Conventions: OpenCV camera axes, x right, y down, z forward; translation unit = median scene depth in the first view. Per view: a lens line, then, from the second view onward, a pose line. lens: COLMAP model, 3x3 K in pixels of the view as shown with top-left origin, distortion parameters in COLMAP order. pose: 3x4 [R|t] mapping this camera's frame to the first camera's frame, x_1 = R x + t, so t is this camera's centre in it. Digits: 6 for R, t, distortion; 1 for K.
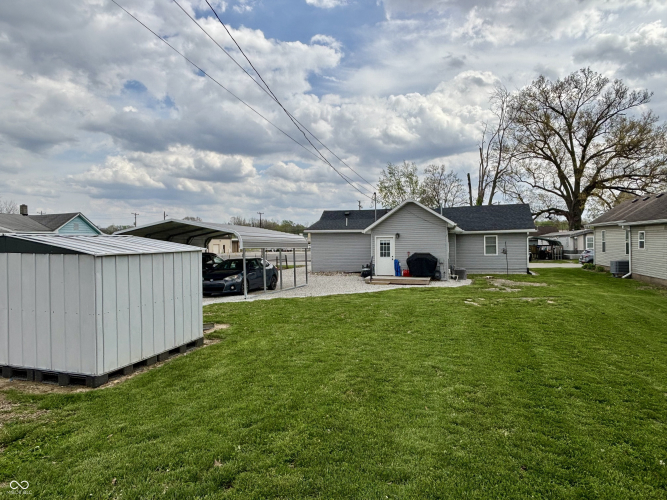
lens RADIAL K [[438.0, 0, 331.5], [0, 438.0, 254.8], [0, 0, 1]] dist [-0.000461, -0.004020]
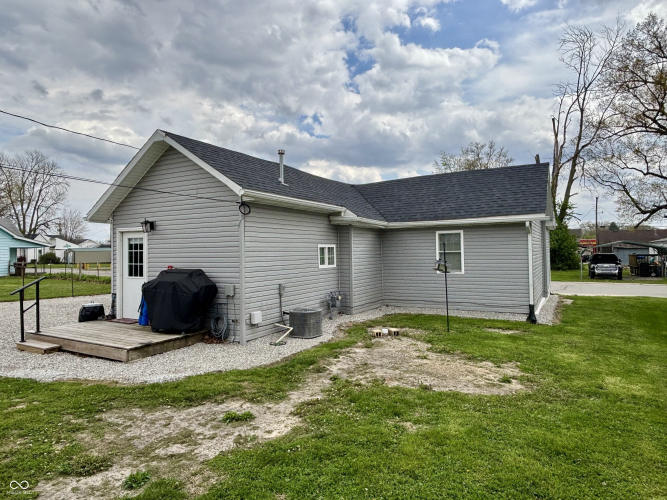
lens RADIAL K [[438.0, 0, 335.8], [0, 438.0, 250.6], [0, 0, 1]] dist [-0.000461, -0.004020]
pose [[0.975279, 0.004756, -0.220926, 0.148195], [-0.011132, 0.999556, -0.027623, -0.003939], [0.220696, 0.029400, 0.974899, 0.222547]]
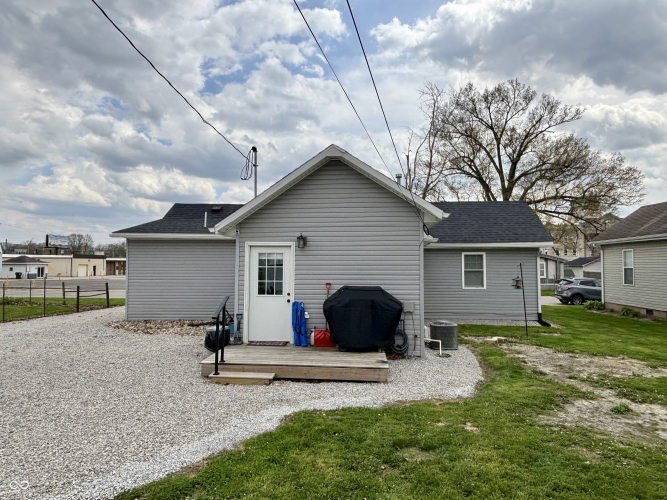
lens RADIAL K [[438.0, 0, 332.4], [0, 438.0, 248.0], [0, 0, 1]] dist [-0.000461, -0.004020]
pose [[0.978946, 0.027189, 0.202299, 0.034435], [-0.012639, 0.997262, -0.072866, -0.003361], [-0.203727, 0.068775, 0.976609, 0.213740]]
